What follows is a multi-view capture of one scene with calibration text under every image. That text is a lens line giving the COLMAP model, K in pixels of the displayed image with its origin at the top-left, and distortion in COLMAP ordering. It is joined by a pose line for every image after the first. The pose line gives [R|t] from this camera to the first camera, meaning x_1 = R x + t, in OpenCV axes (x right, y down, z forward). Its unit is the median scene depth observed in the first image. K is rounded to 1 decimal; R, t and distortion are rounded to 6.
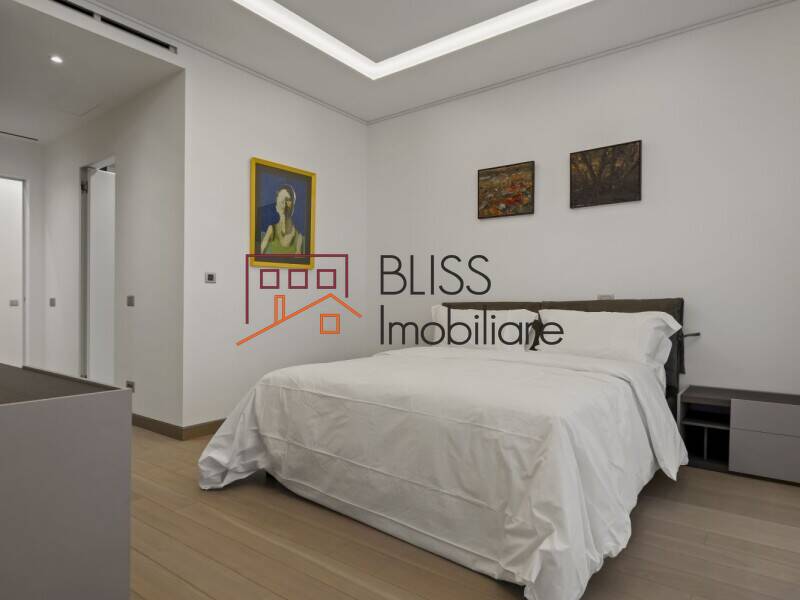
lens RADIAL K [[496.6, 0, 399.0], [0, 496.6, 309.5], [0, 0, 1]] dist [0.003964, 0.002386]
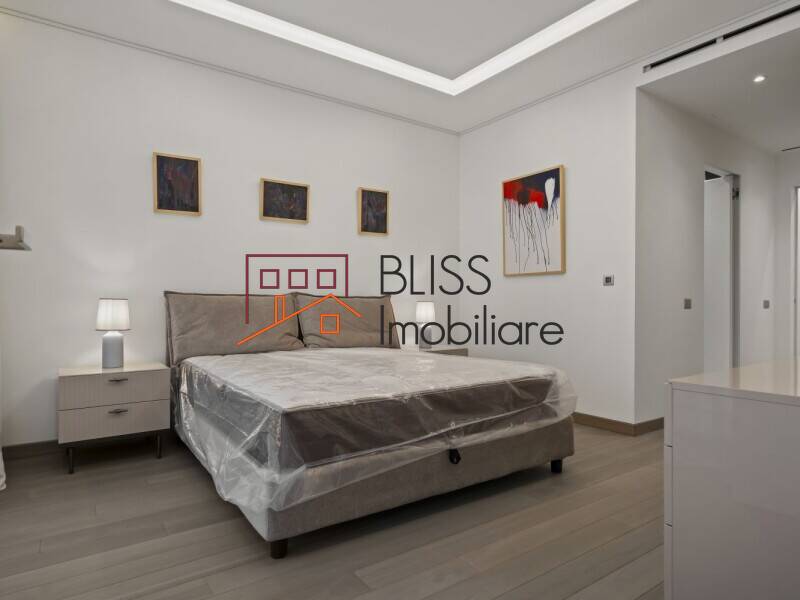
lens RADIAL K [[475.0, 0, 400.0], [0, 475.0, 300.0], [0, 0, 1]] dist [0.000458, 0.000470]
pose [[0.292434, 0.013119, 0.956196, -1.889824], [-0.000083, 0.999906, -0.013693, -0.012405], [-0.956286, 0.003925, 0.292408, 1.454940]]
